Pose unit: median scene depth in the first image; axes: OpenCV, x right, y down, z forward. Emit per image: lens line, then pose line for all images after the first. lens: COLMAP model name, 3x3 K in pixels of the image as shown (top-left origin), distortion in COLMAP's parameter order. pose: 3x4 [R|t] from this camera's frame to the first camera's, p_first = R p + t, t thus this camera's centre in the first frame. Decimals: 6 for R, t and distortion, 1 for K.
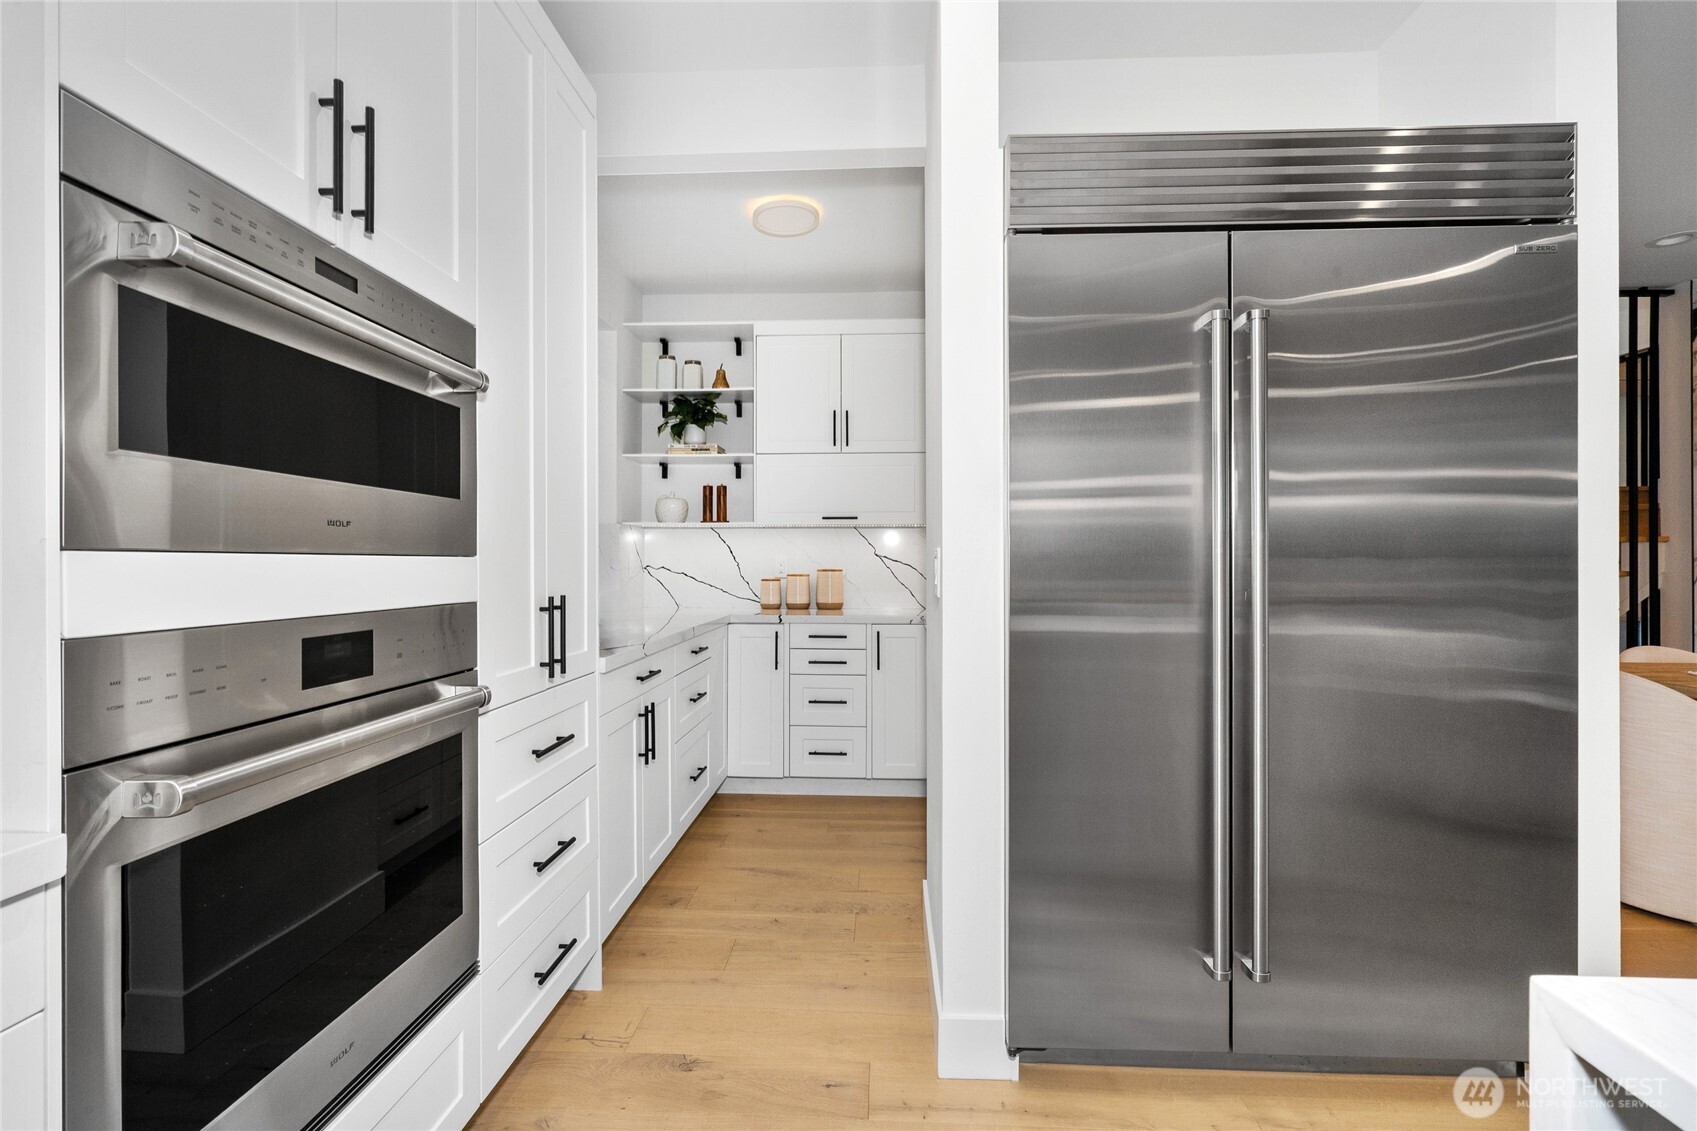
lens RADIAL K [[787.4, 0, 853.4], [0, 787.4, 549.1], [0, 0, 1]] dist [-0.005190, 0.000650]
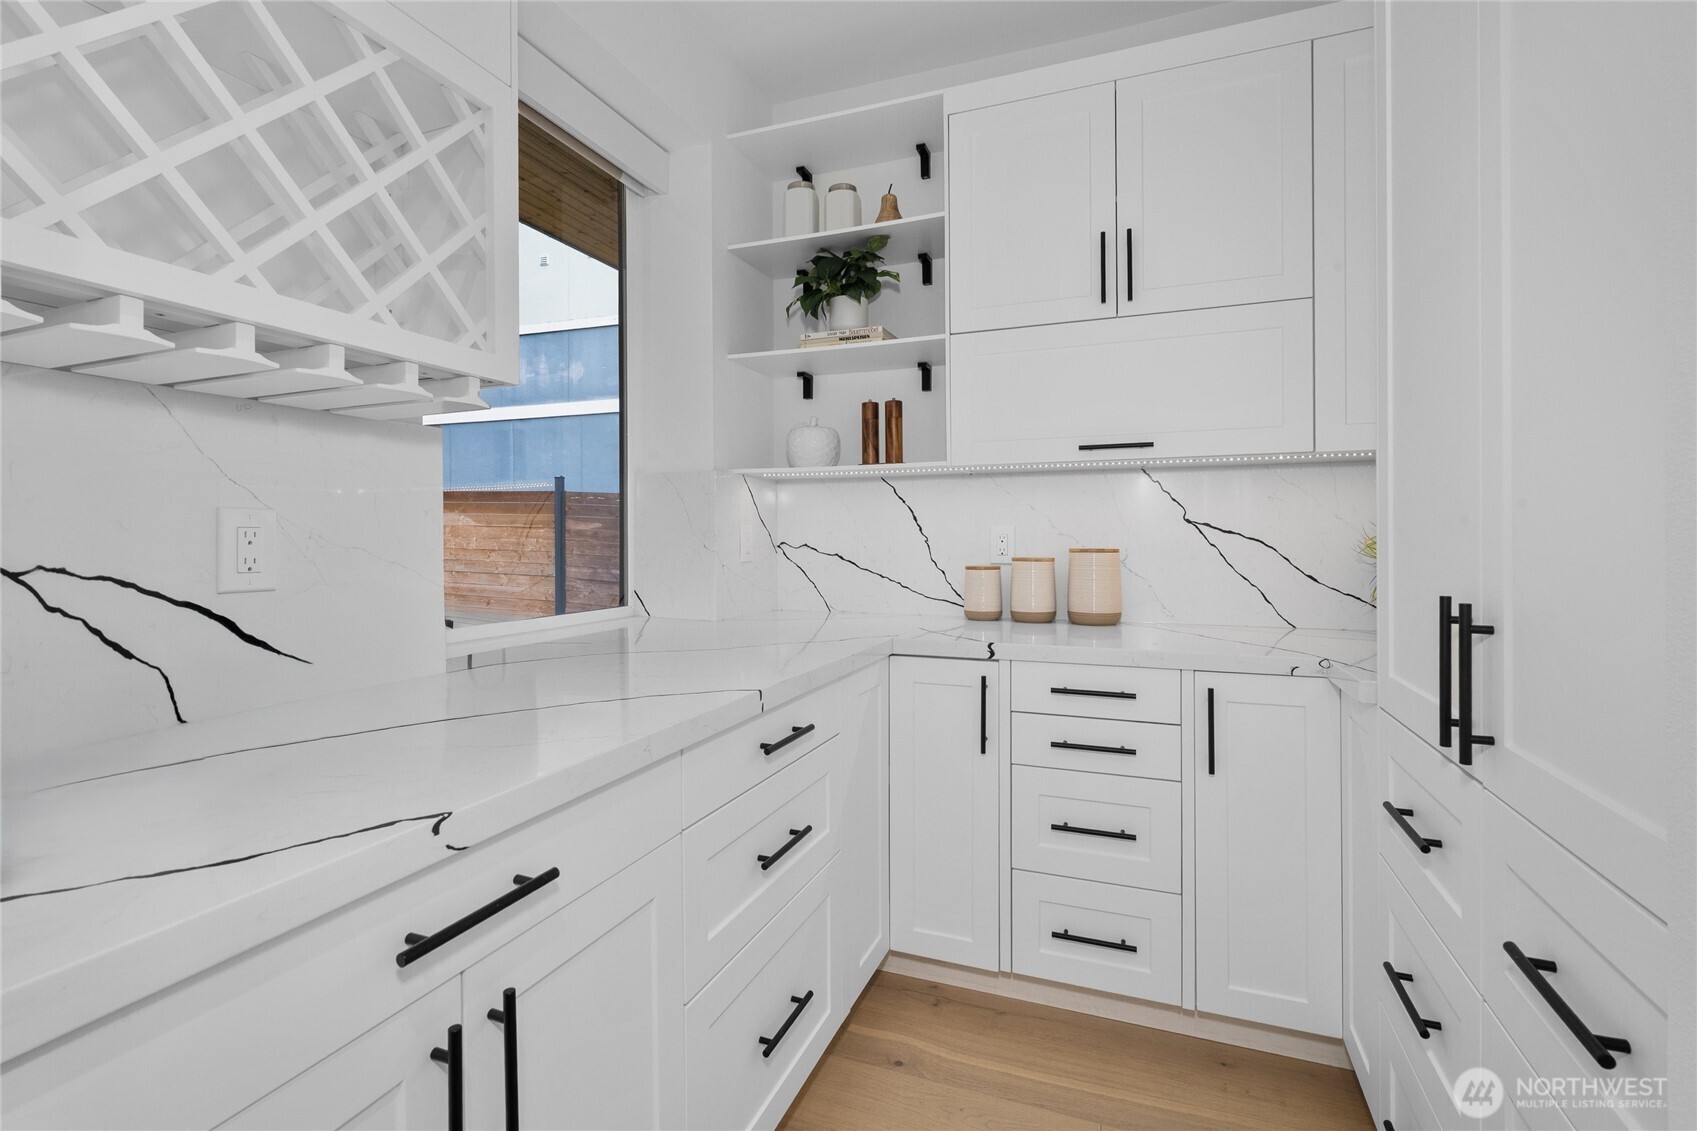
lens RADIAL K [[787.4, 0, 849.9], [0, 787.4, 527.1], [0, 0, 1]] dist [-0.005190, 0.000650]
pose [[0.949858, -0.005877, -0.312626, -0.020450], [0.006134, 0.999981, -0.000161, 0.010382], [0.312621, -0.001765, 0.949876, 0.452070]]
